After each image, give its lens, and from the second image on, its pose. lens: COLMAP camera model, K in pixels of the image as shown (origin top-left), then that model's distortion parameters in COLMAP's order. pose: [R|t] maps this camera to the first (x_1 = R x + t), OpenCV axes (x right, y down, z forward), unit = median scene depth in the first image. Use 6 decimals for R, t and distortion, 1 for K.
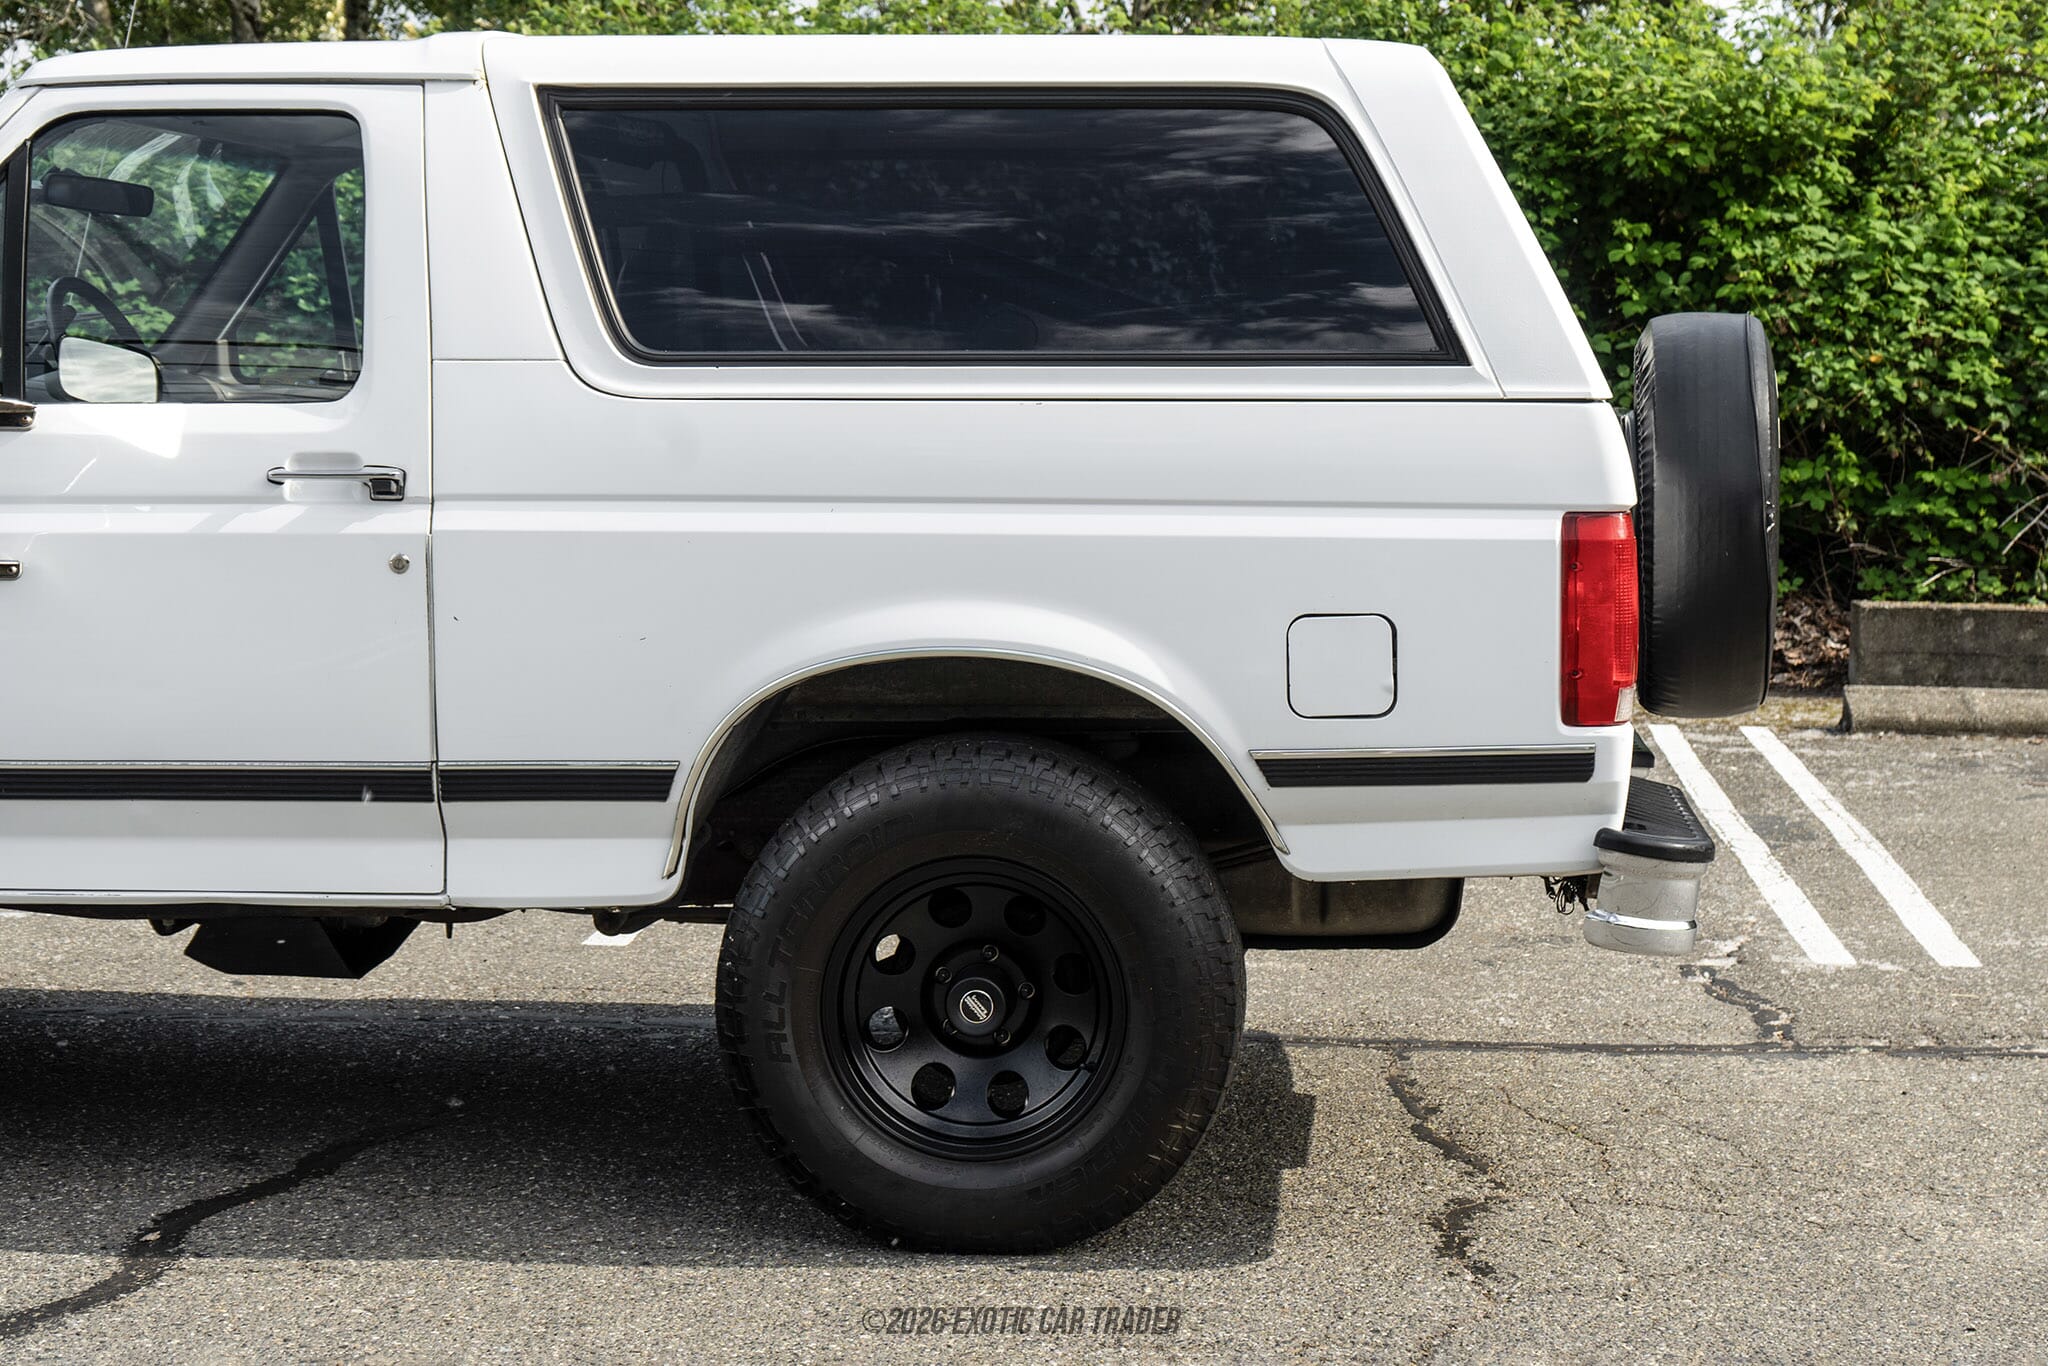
lens RADIAL K [[3613.4, 0, 1024.0], [0, 3613.4, 683.0], [0, 0, 1]] dist [0.017185, -0.034928]
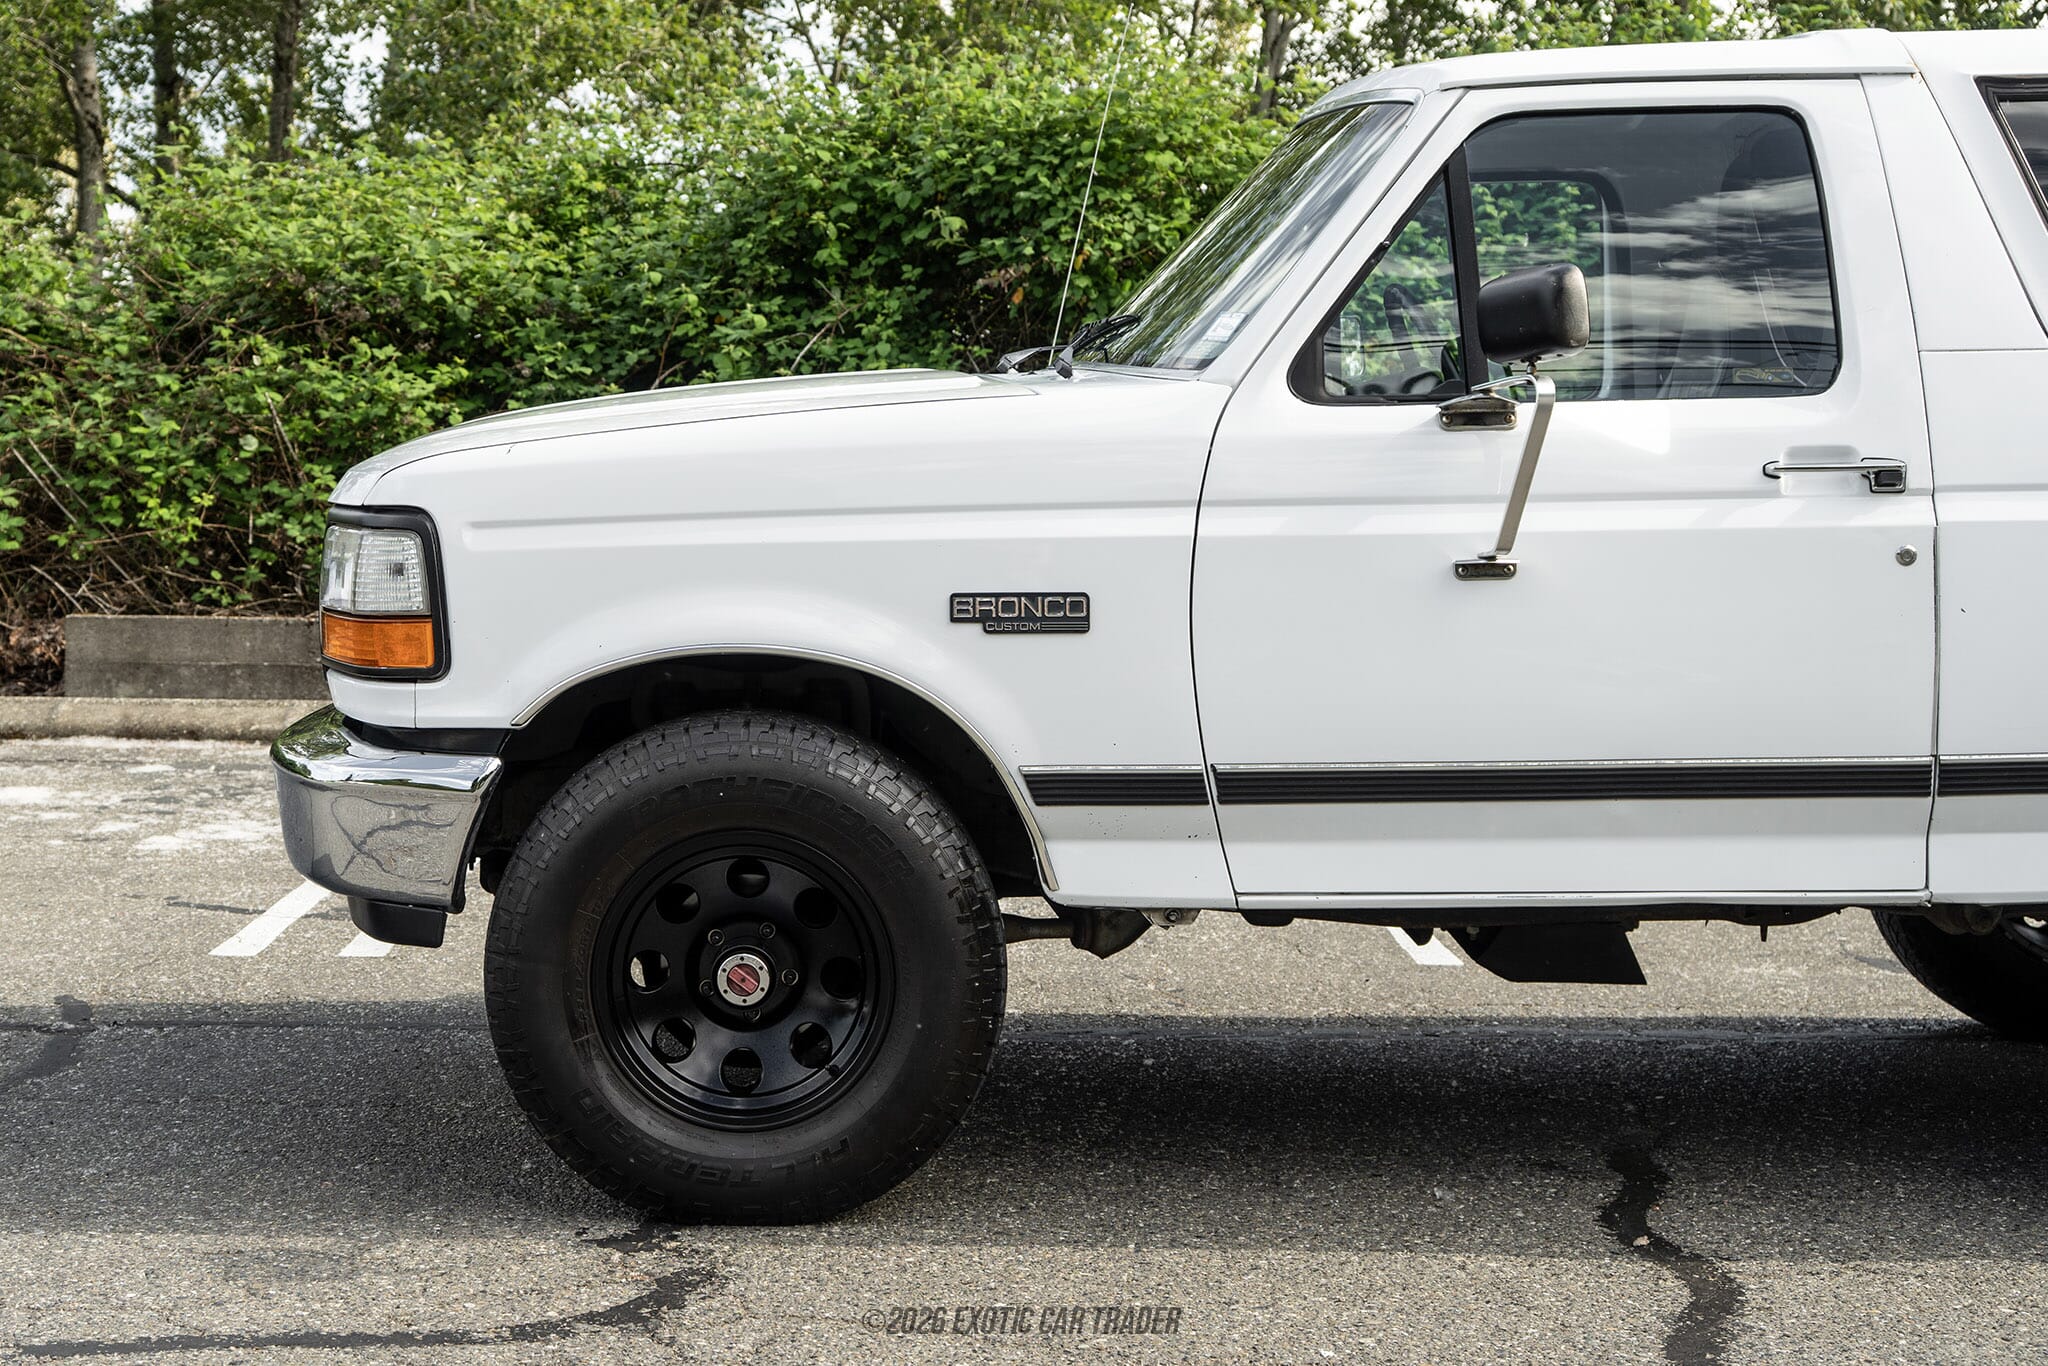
lens RADIAL K [[3461.1, 0, 833.5], [0, 3461.1, 650.1], [0, 0, 1]] dist [-0.003640, 0.132356]
pose [[0.999881, -0.015259, 0.002243, -0.435836], [0.015317, 0.999482, -0.028314, 0.014220], [-0.001810, 0.028345, 0.999597, 0.047510]]
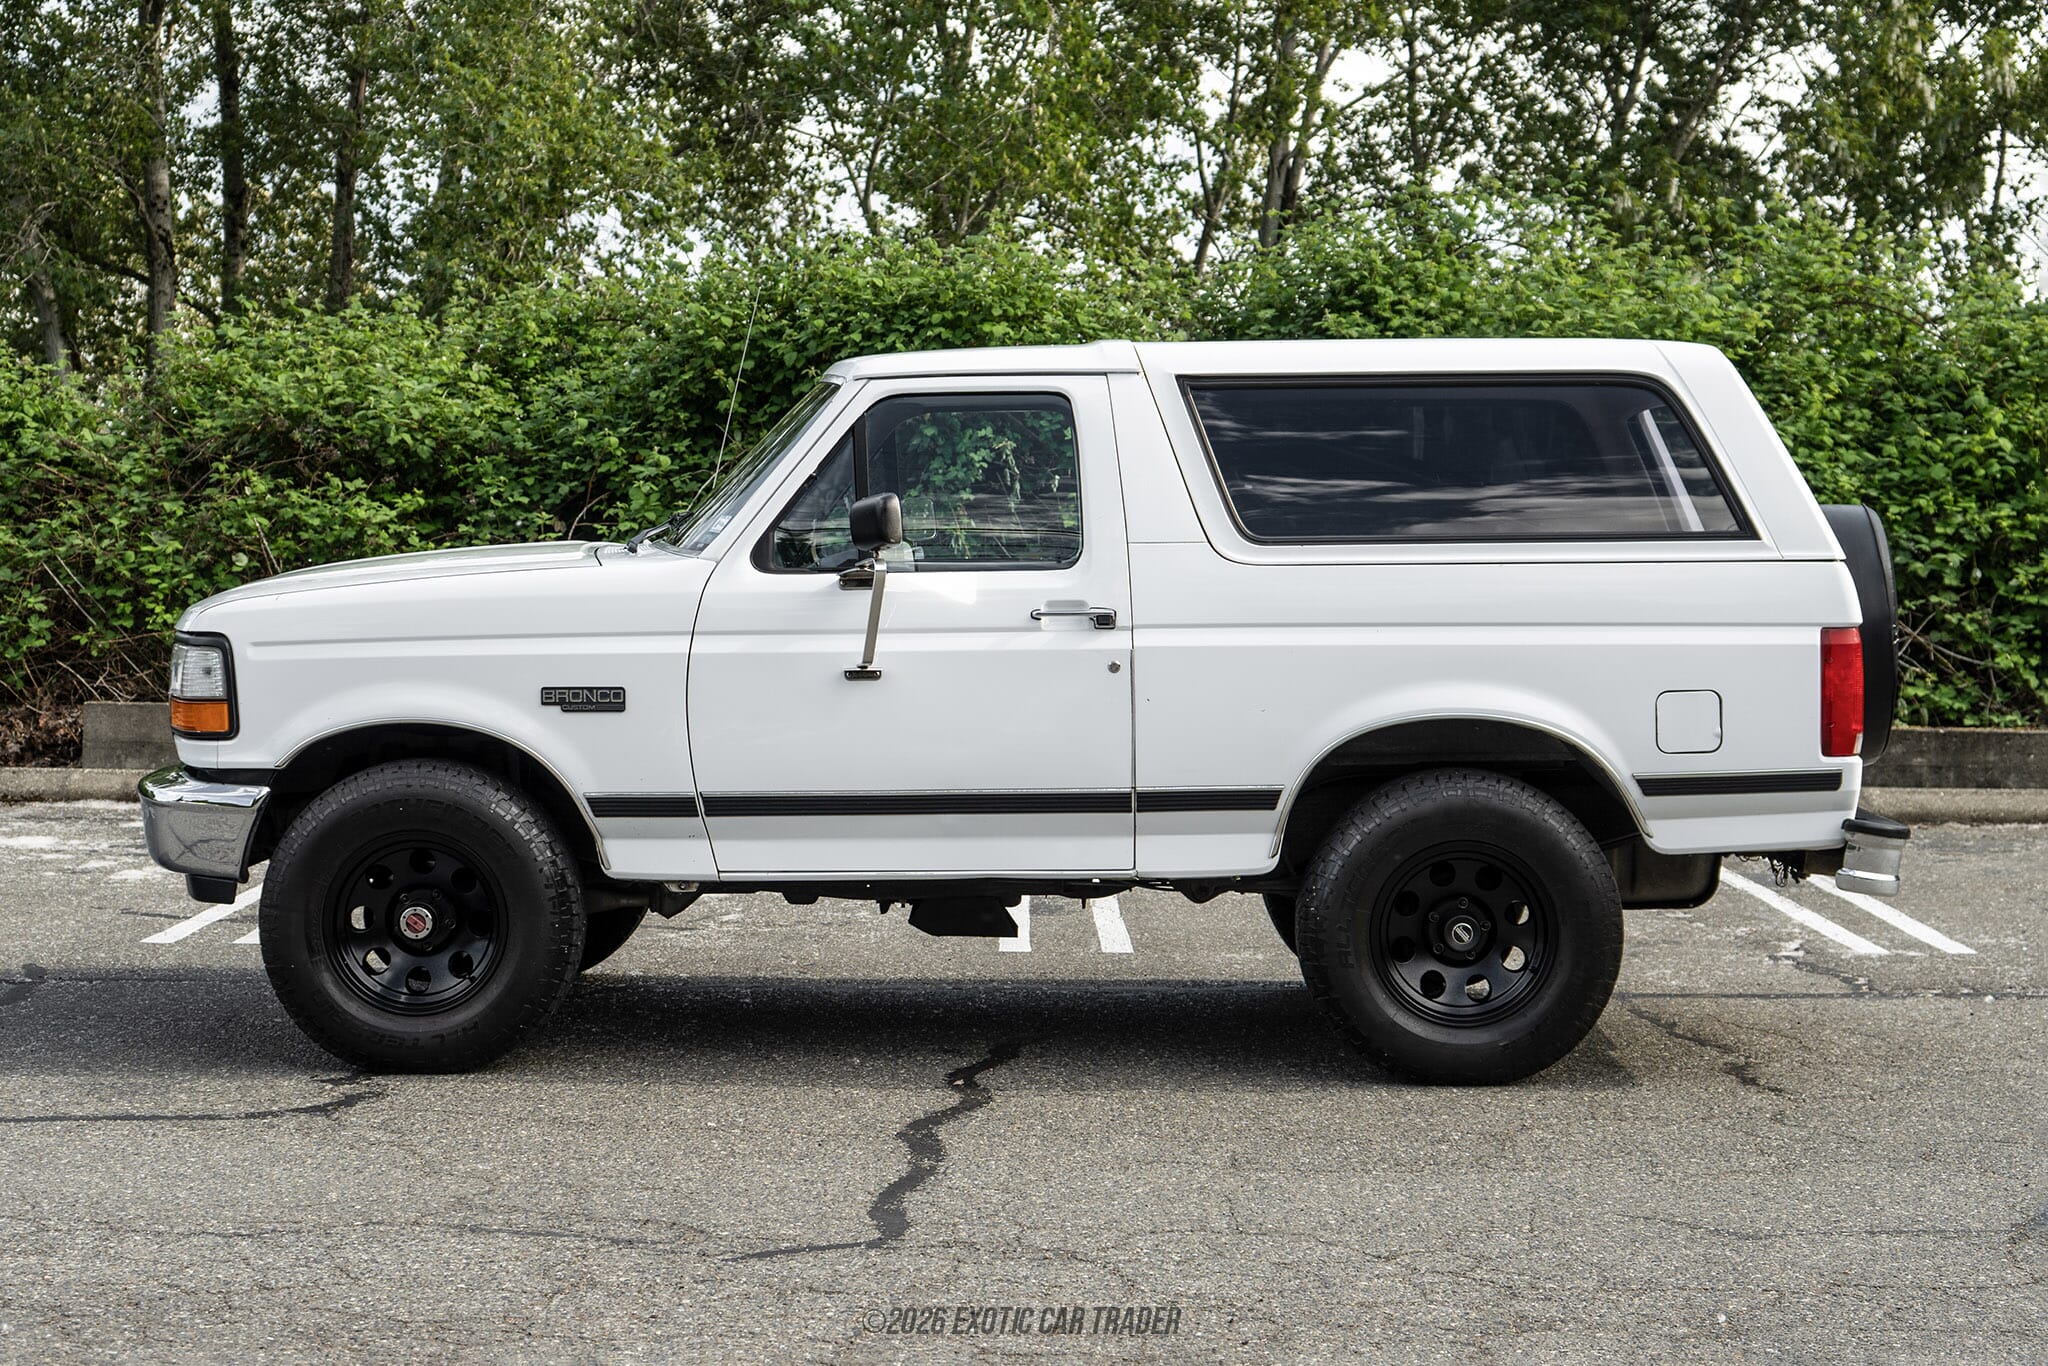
lens RADIAL K [[3300.2, 0, 930.2], [0, 3300.2, 682.9], [0, 0, 1]] dist [-0.008114, 0.024719]
pose [[0.999718, -0.010955, 0.021085, -0.267596], [0.011907, 0.998891, -0.045557, 0.038777], [-0.020563, 0.045795, 0.998739, -0.462871]]
